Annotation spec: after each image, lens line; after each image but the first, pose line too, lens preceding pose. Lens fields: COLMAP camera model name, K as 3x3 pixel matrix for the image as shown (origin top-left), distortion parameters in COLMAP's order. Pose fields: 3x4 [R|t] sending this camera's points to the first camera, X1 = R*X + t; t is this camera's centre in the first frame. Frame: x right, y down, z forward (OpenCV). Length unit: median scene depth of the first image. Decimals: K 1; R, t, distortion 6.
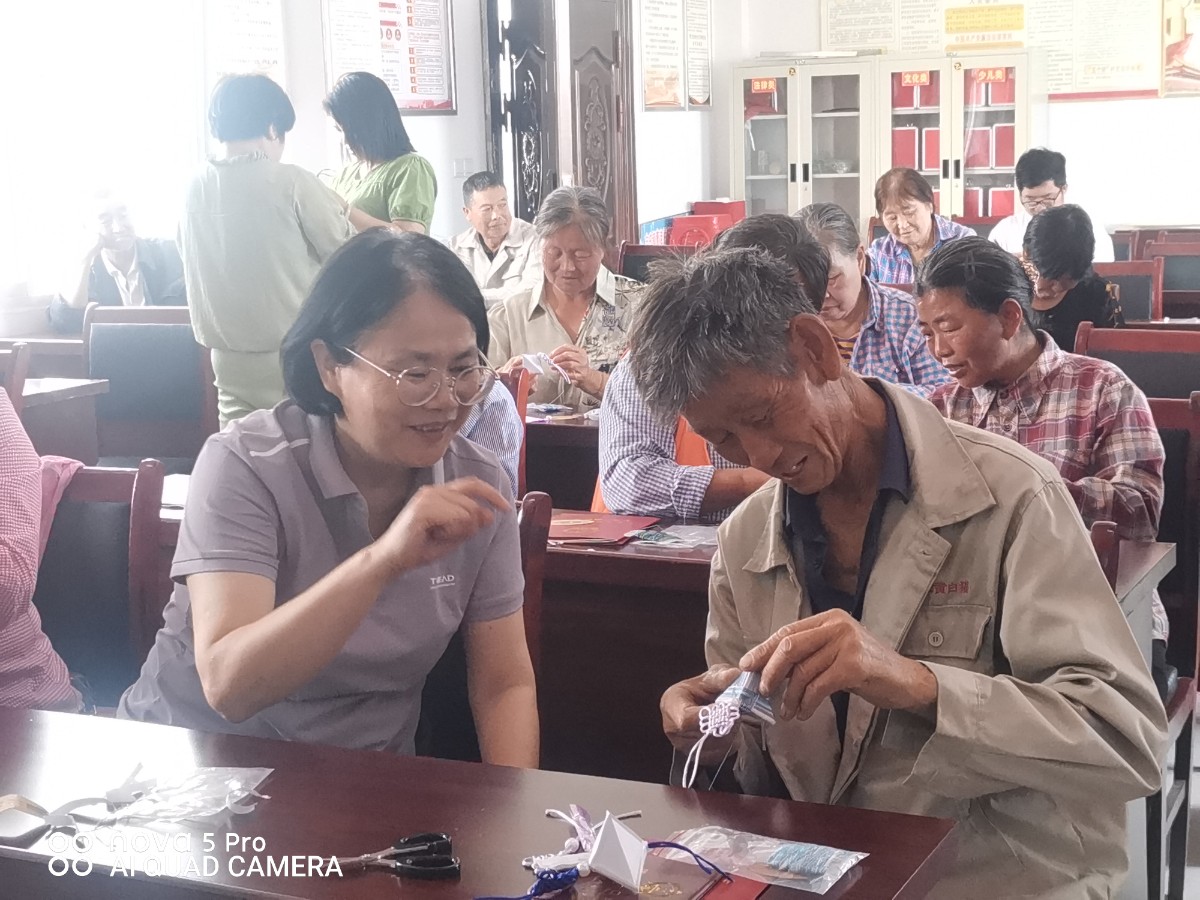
lens RADIAL K [[1935.3, 0, 600.0], [0, 1935.3, 450.0], [0, 0, 1]] dist [0.023768, 0.072176]
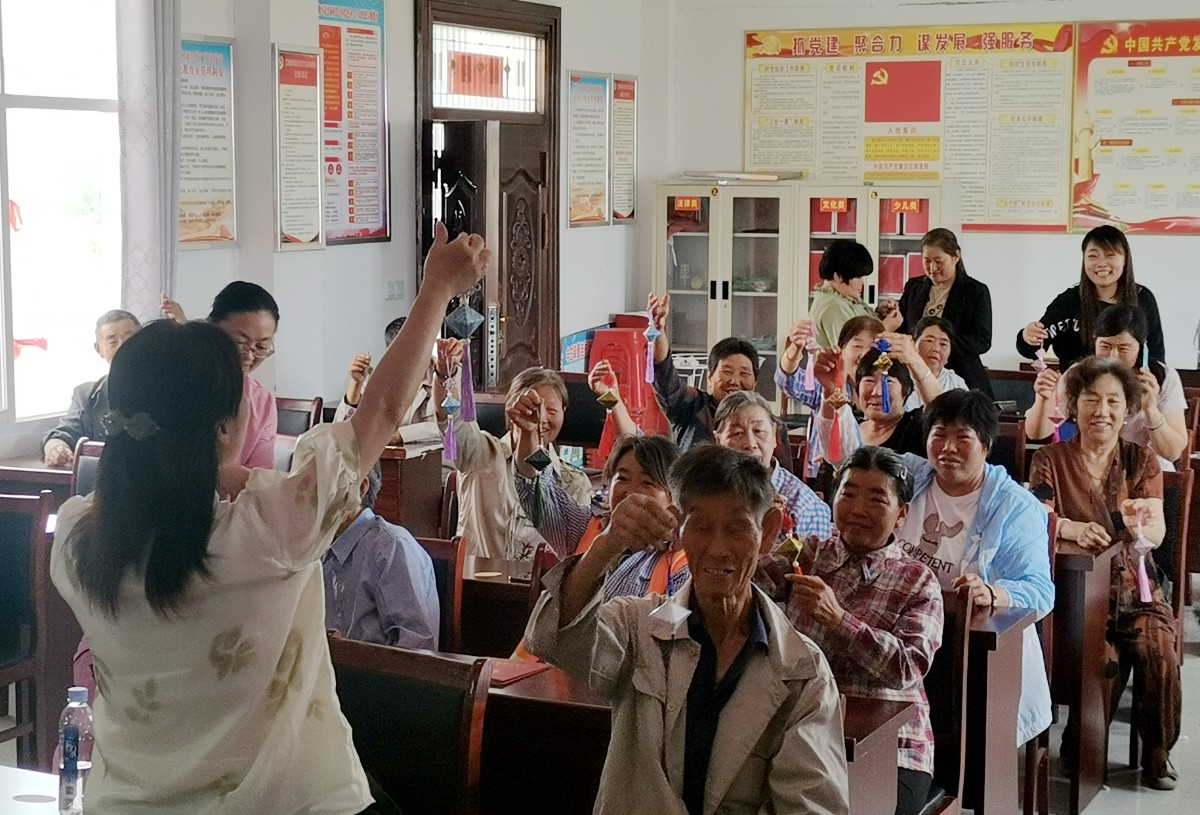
lens RADIAL K [[2329.8, 0, 600.0], [0, 2329.8, 407.5], [0, 0, 1]] dist [0.263425, -0.077057]
pose [[0.998843, 0.030732, 0.036991, -0.003504], [-0.028840, 0.998300, -0.050642, -0.017669], [-0.038485, 0.049517, 0.998032, -0.227901]]
